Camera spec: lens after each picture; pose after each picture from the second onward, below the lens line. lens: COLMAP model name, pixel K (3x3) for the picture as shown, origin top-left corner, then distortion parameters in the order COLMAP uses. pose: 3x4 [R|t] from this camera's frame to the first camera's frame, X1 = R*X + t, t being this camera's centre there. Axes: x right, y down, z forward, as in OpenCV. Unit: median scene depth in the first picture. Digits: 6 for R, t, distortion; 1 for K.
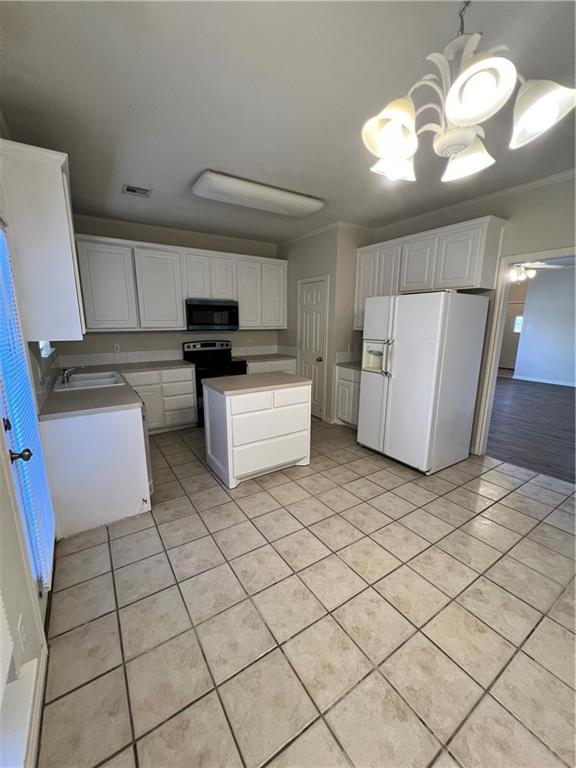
lens RADIAL K [[308.3, 0, 289.7], [0, 308.3, 384.1], [0, 0, 1]] dist [-0.001745, 0.000259]
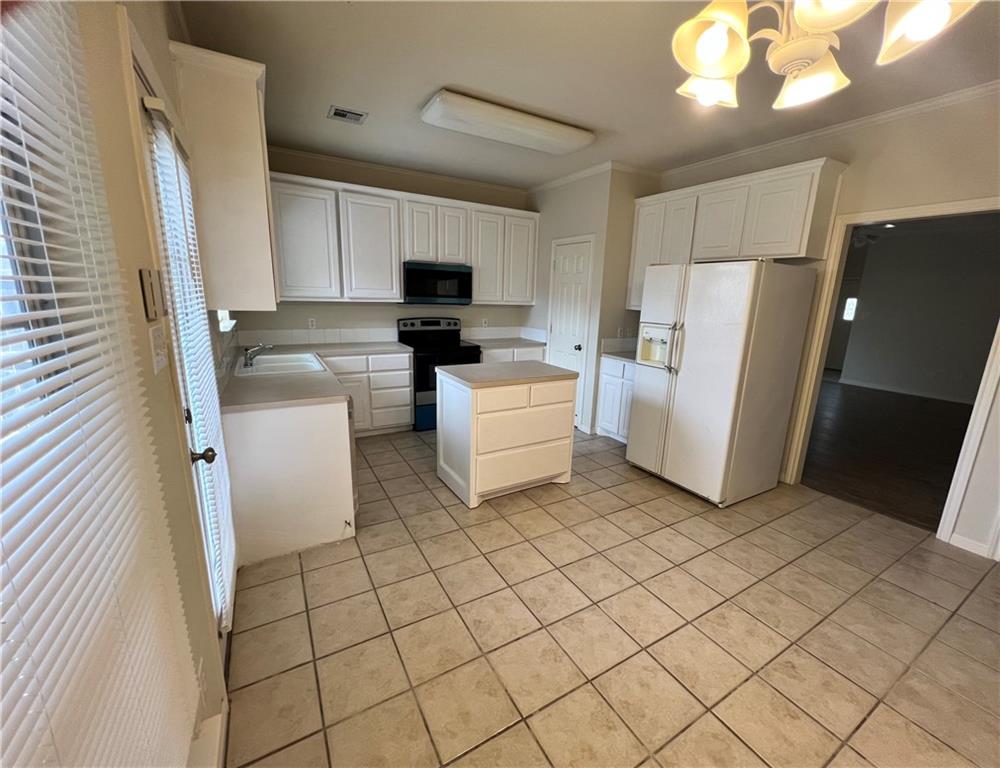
lens RADIAL K [[411.5, 0, 517.5], [0, 411.5, 385.4], [0, 0, 1]] dist [-0.004112, 0.000606]
pose [[0.998798, 0.037599, -0.031458, -0.031099], [-0.037152, 0.999202, 0.014698, 0.005523], [0.031986, -0.013512, 0.999397, -0.004081]]
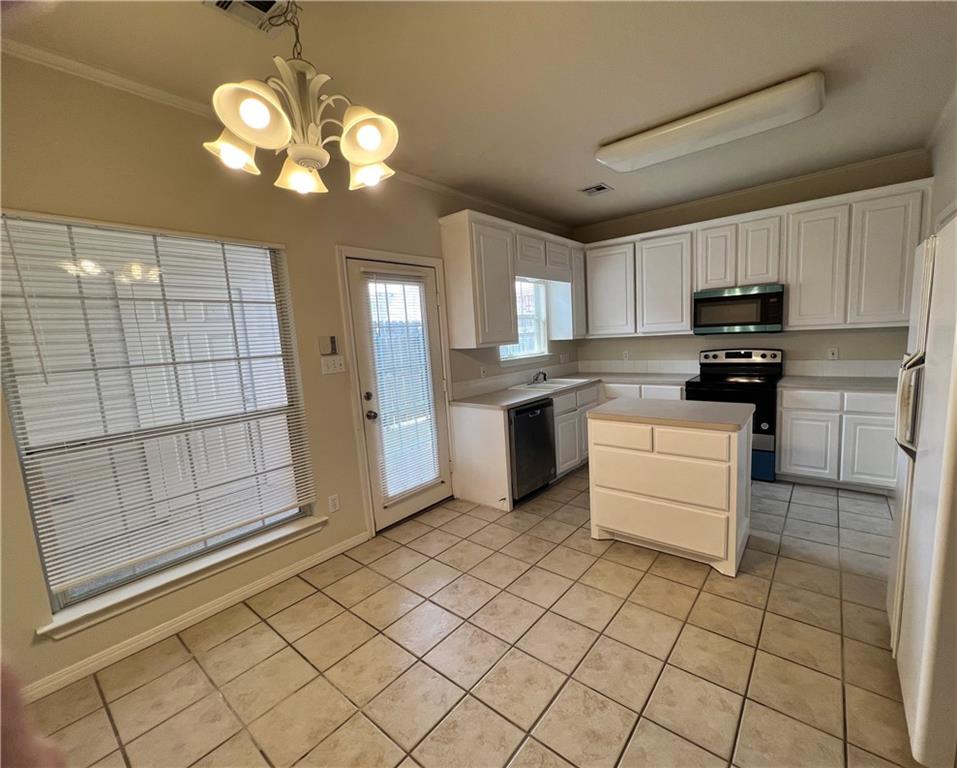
lens RADIAL K [[410.6, 0, 511.2], [0, 410.6, 387.3], [0, 0, 1]] dist [-0.001534, 0.000208]
pose [[0.323322, 0.105837, -0.940352, 0.886962], [-0.135466, 0.988667, 0.064698, -0.105391], [0.936543, 0.106468, 0.333995, 0.544765]]
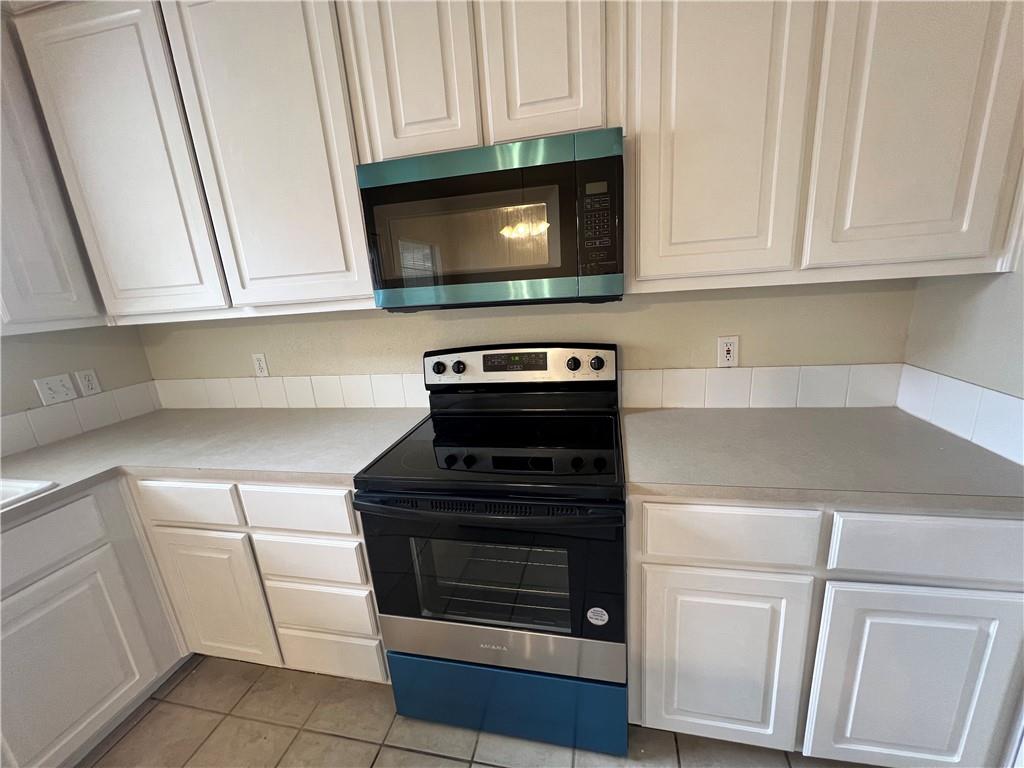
lens RADIAL K [[411.2, 0, 508.5], [0, 411.2, 386.2], [0, 0, 1]] dist [-0.001913, -0.000192]
pose [[0.689654, 0.128558, -0.712636, -0.069436], [-0.075130, 0.991507, 0.106159, -0.304172], [0.720231, -0.019673, 0.693455, 1.645673]]
